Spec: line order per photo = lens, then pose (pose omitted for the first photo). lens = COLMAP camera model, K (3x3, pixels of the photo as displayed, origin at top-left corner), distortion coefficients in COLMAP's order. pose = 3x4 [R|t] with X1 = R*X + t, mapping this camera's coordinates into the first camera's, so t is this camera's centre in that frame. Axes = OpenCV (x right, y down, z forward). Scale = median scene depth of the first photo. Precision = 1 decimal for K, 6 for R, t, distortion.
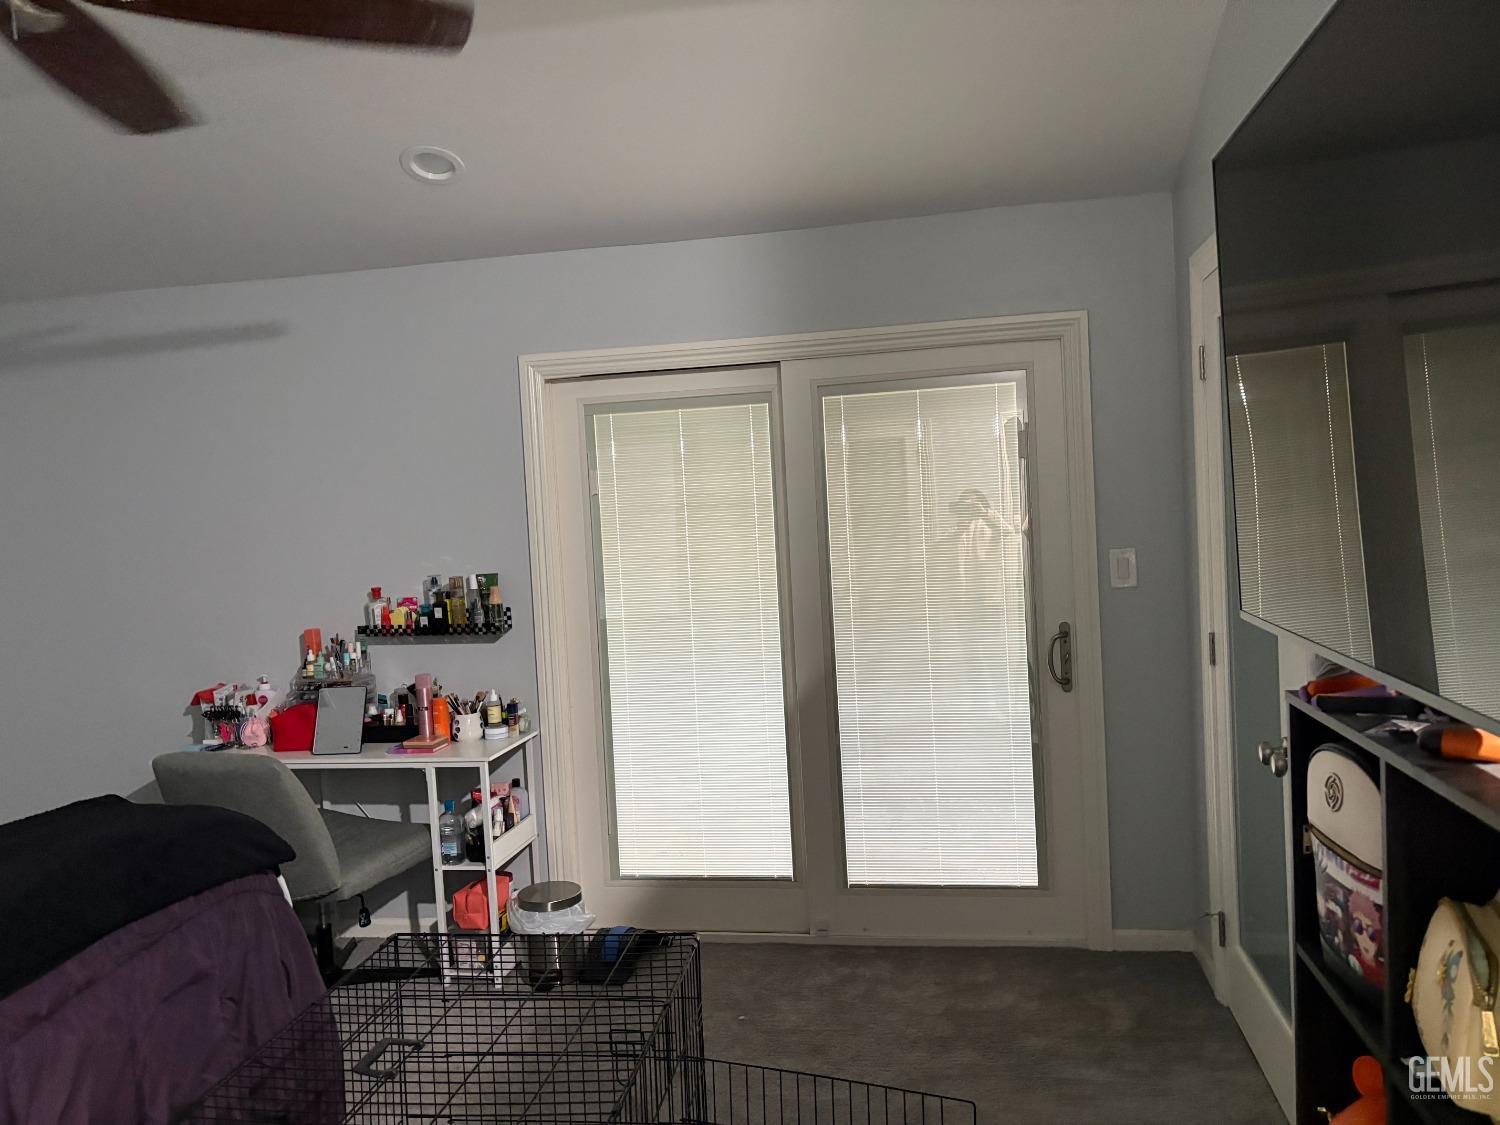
lens RADIAL K [[1136.8, 0, 739.9], [0, 1136.8, 568.5], [0, 0, 1]] dist [0.081510, -0.087328]
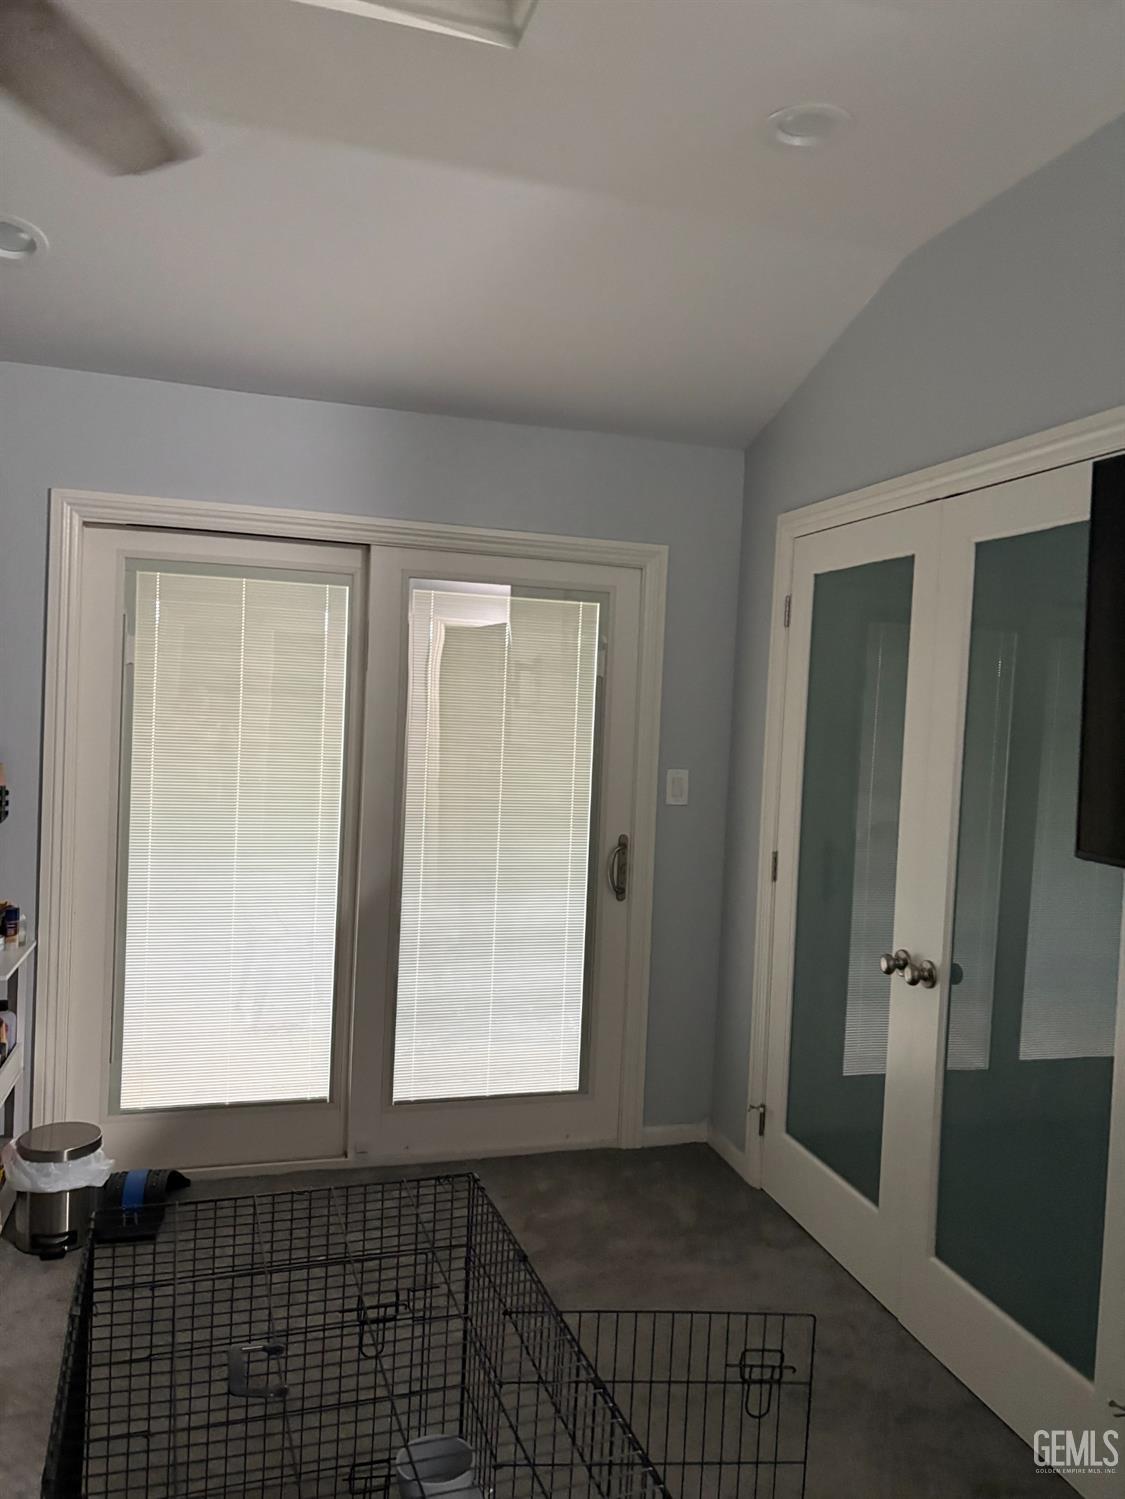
lens RADIAL K [[1138.6, 0, 562.5], [0, 1138.6, 749.5], [0, 0, 1]] dist [0.035530, 0.001919]
pose [[0.889065, 0.073457, 0.451849, -0.234849], [-0.066705, 0.997295, -0.030881, 0.004292], [-0.452895, -0.002685, 0.891560, 0.092710]]
